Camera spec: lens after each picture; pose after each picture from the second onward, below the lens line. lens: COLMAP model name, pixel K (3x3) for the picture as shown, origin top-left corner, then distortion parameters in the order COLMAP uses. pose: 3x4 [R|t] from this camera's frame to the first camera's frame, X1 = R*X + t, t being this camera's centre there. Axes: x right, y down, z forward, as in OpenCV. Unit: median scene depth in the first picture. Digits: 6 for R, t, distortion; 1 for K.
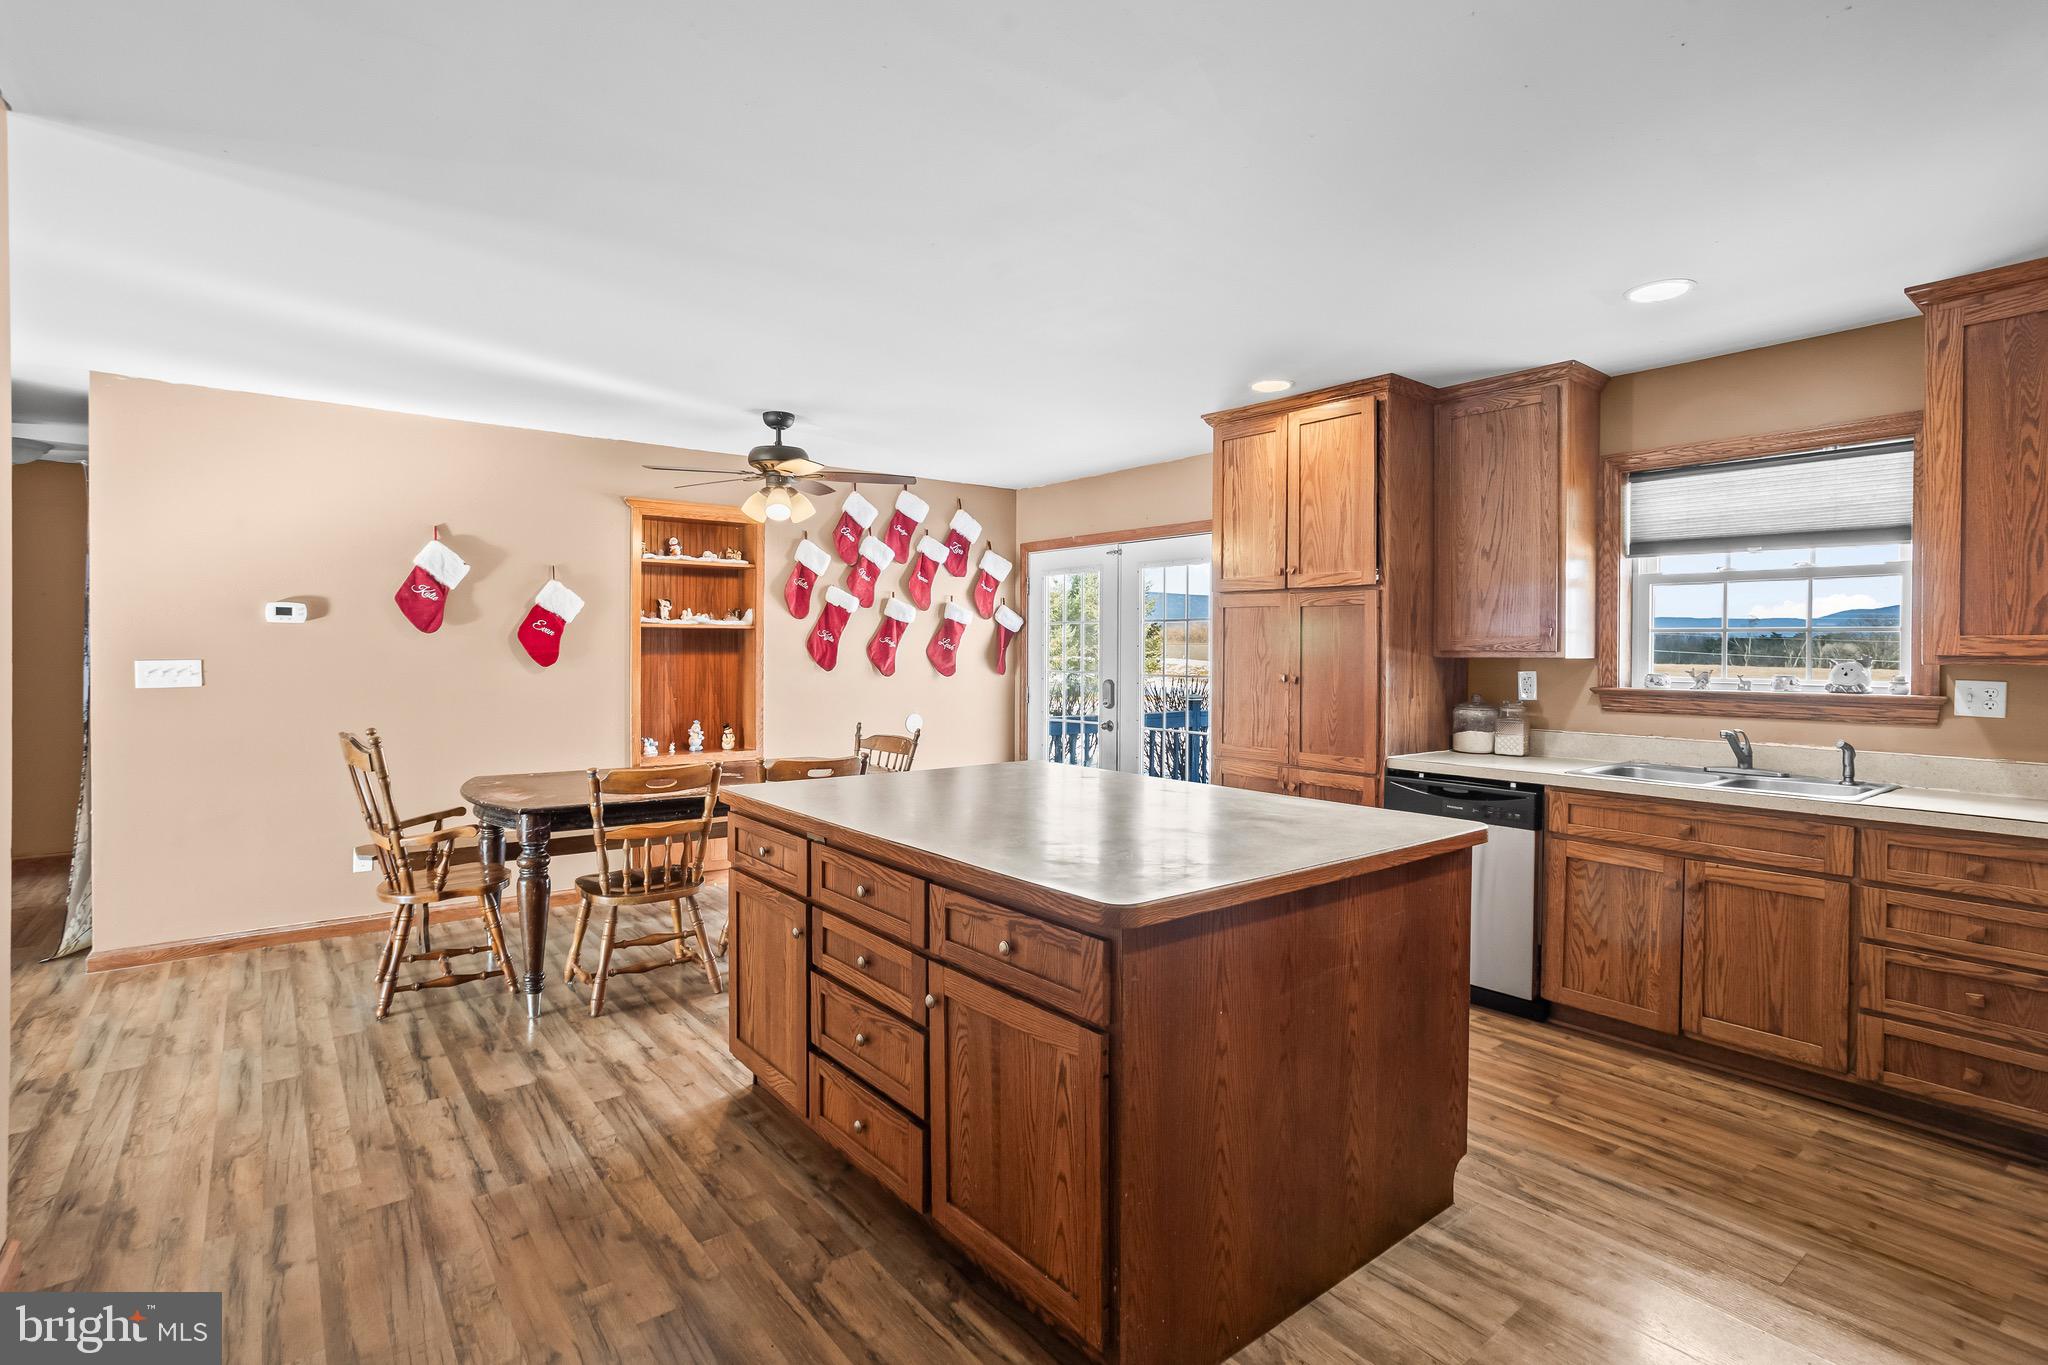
lens RADIAL K [[1012.7, 0, 1018.5], [0, 1012.7, 665.8], [0, 0, 1]] dist [-0.057394, 0.045210]
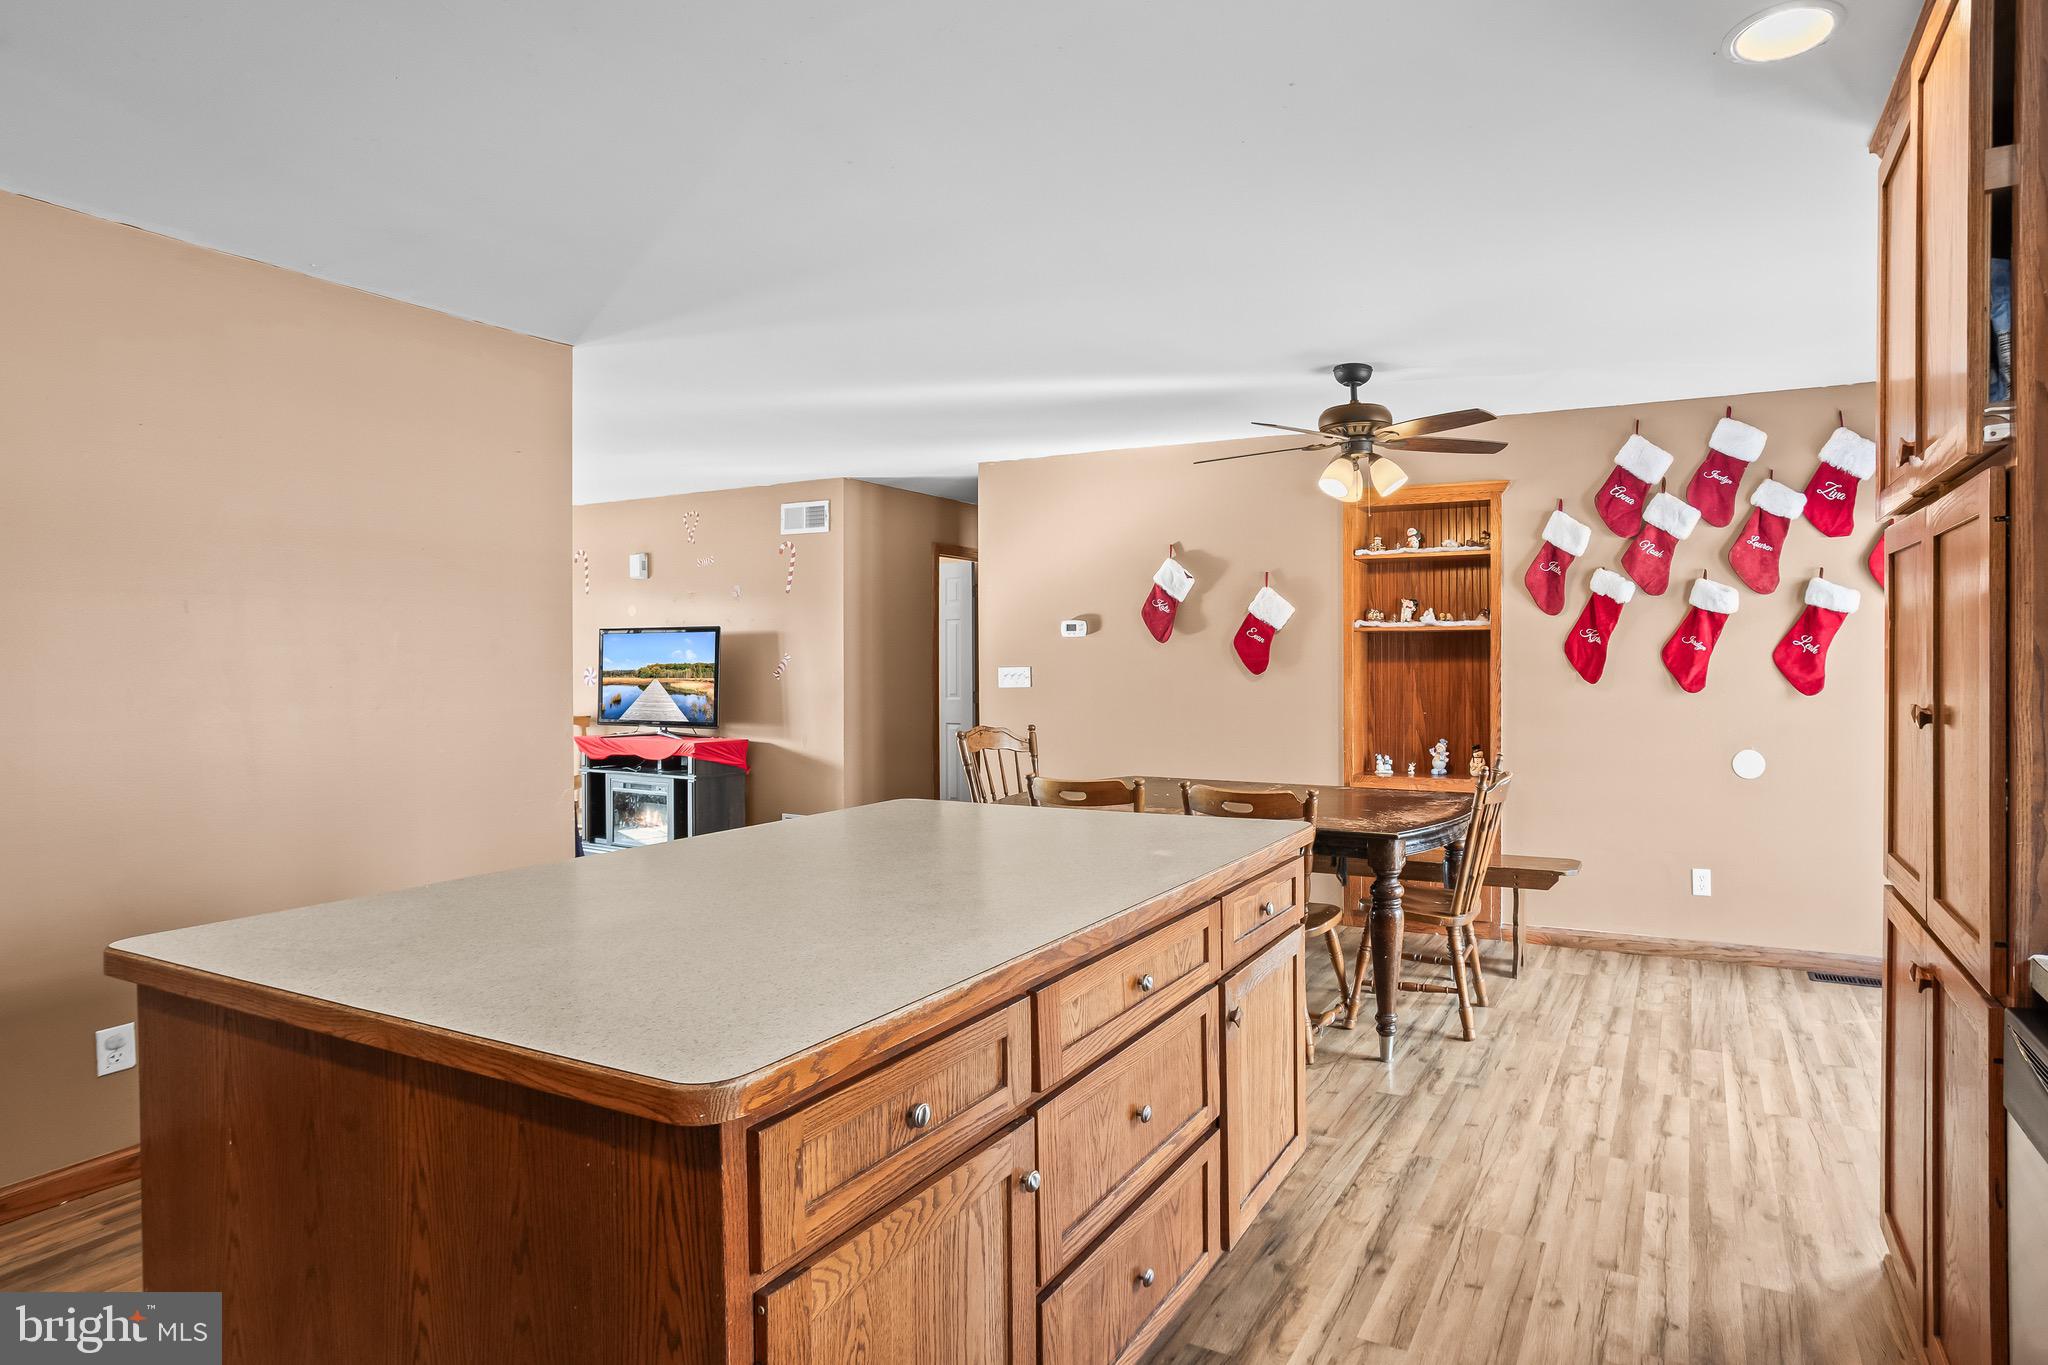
lens RADIAL K [[1012.7, 0, 1018.5], [0, 1012.7, 665.8], [0, 0, 1]] dist [-0.057394, 0.045210]
pose [[0.461546, -0.000022, -0.887116, 0.270975], [-0.008452, 0.999955, -0.004422, -0.001014], [0.887076, 0.009539, 0.461525, 0.287219]]
